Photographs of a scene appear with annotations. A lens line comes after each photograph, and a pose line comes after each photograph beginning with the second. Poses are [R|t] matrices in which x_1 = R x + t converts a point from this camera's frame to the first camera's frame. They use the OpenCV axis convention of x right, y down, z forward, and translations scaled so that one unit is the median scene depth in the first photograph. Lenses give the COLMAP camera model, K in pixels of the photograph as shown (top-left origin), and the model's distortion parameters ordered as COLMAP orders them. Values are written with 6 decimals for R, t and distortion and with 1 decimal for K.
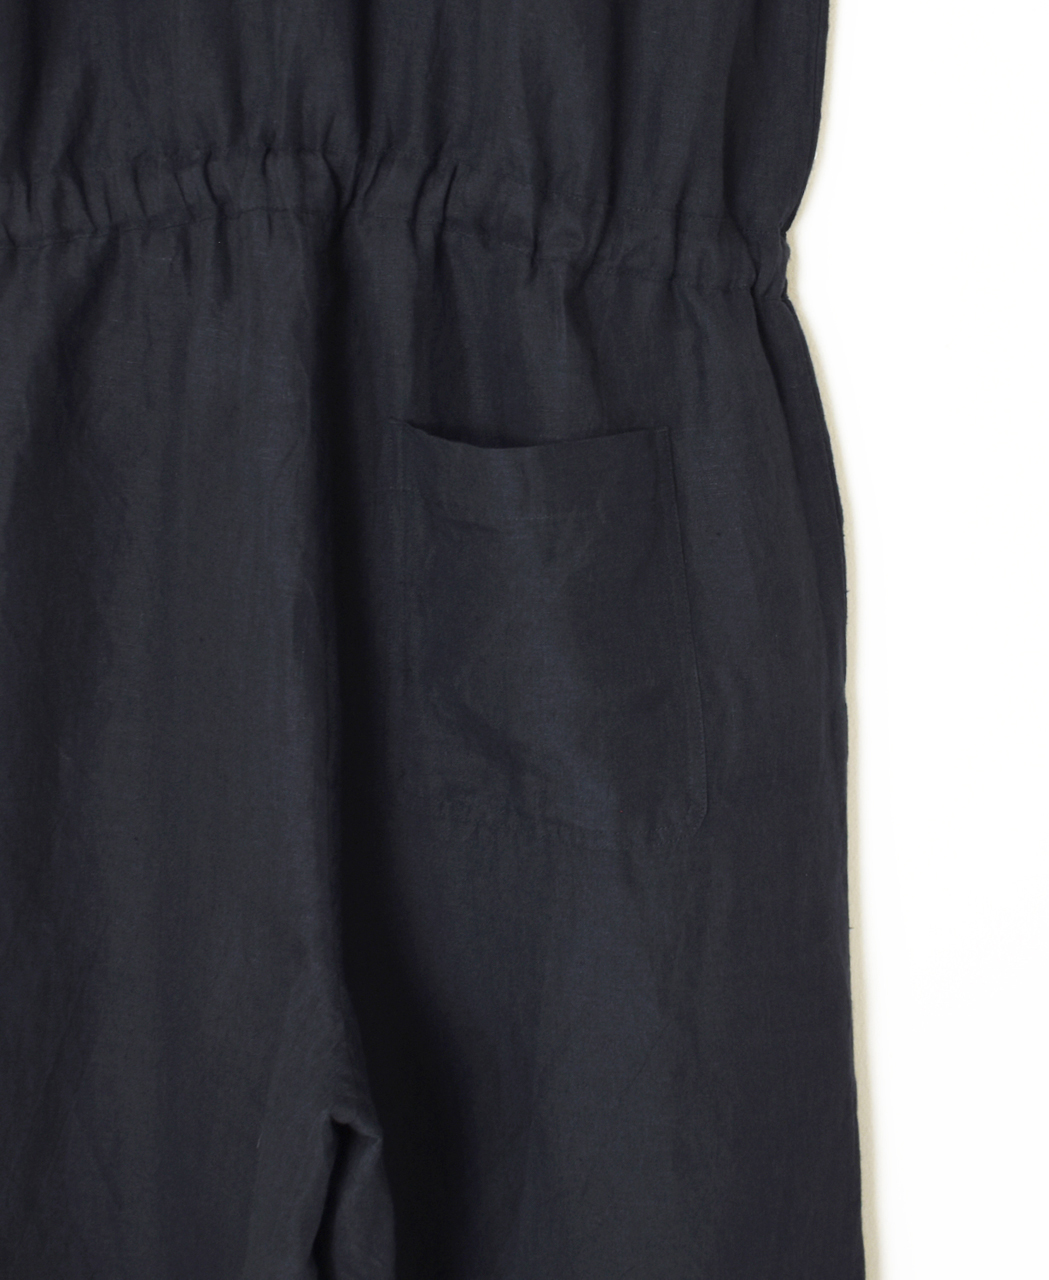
lens RADIAL K [[1517.0, 0, 683.2], [0, 1517.0, 530.1], [0, 0, 1]] dist [-0.026237, -0.012605]
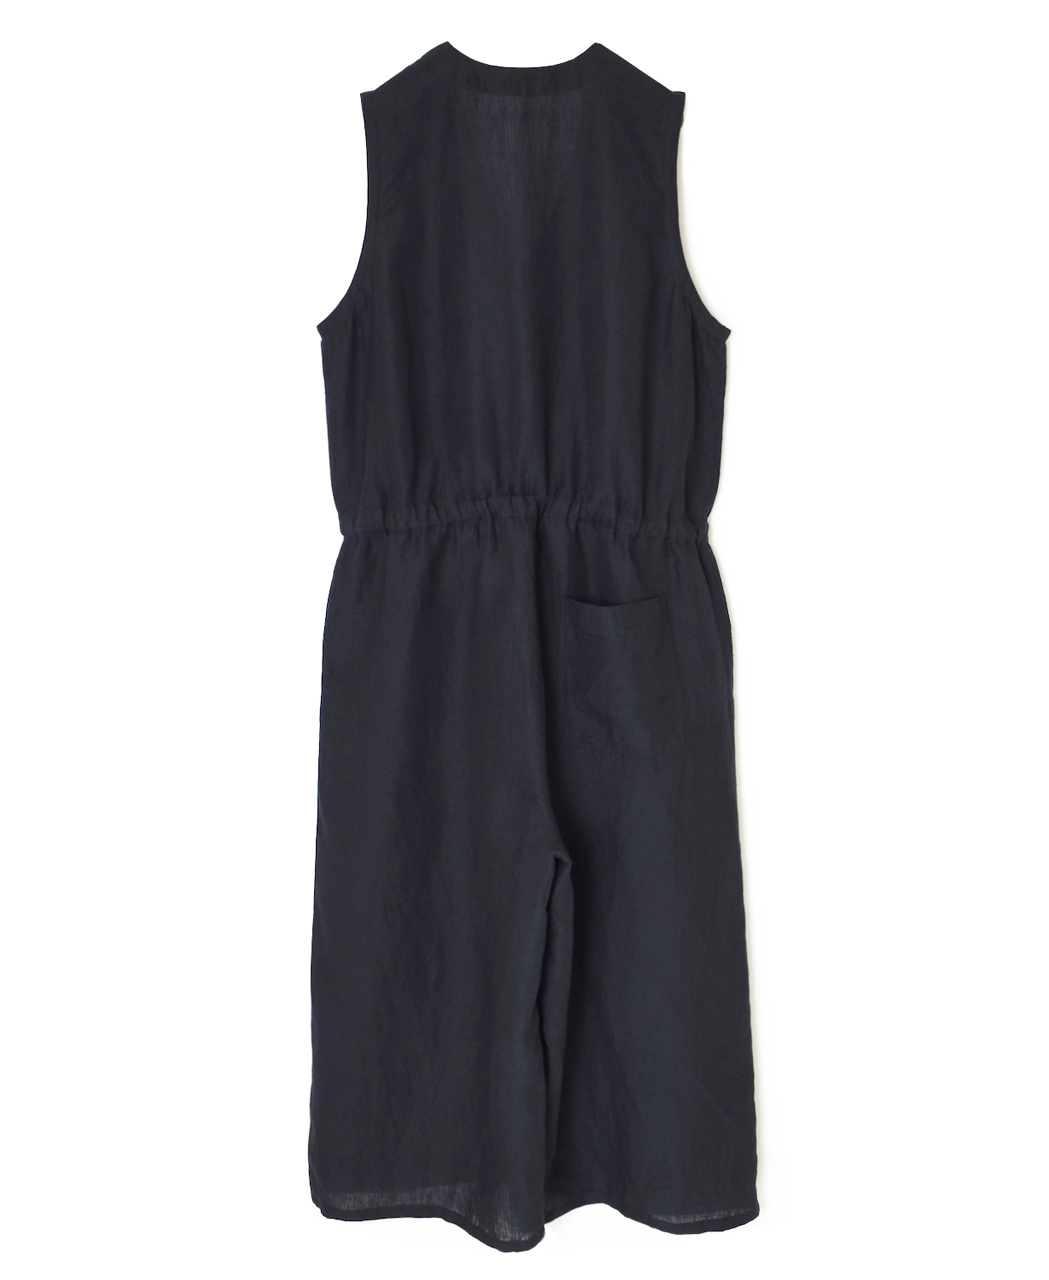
lens RADIAL K [[1511.0, 0, 524.5], [0, 1511.0, 640.0], [0, 0, 1]] dist [-0.068516, -0.034640]
pose [[0.998096, -0.031519, 0.053016, -0.396886], [0.028890, 0.998349, 0.049641, -0.127957], [-0.054493, -0.048015, 0.997359, -1.605232]]
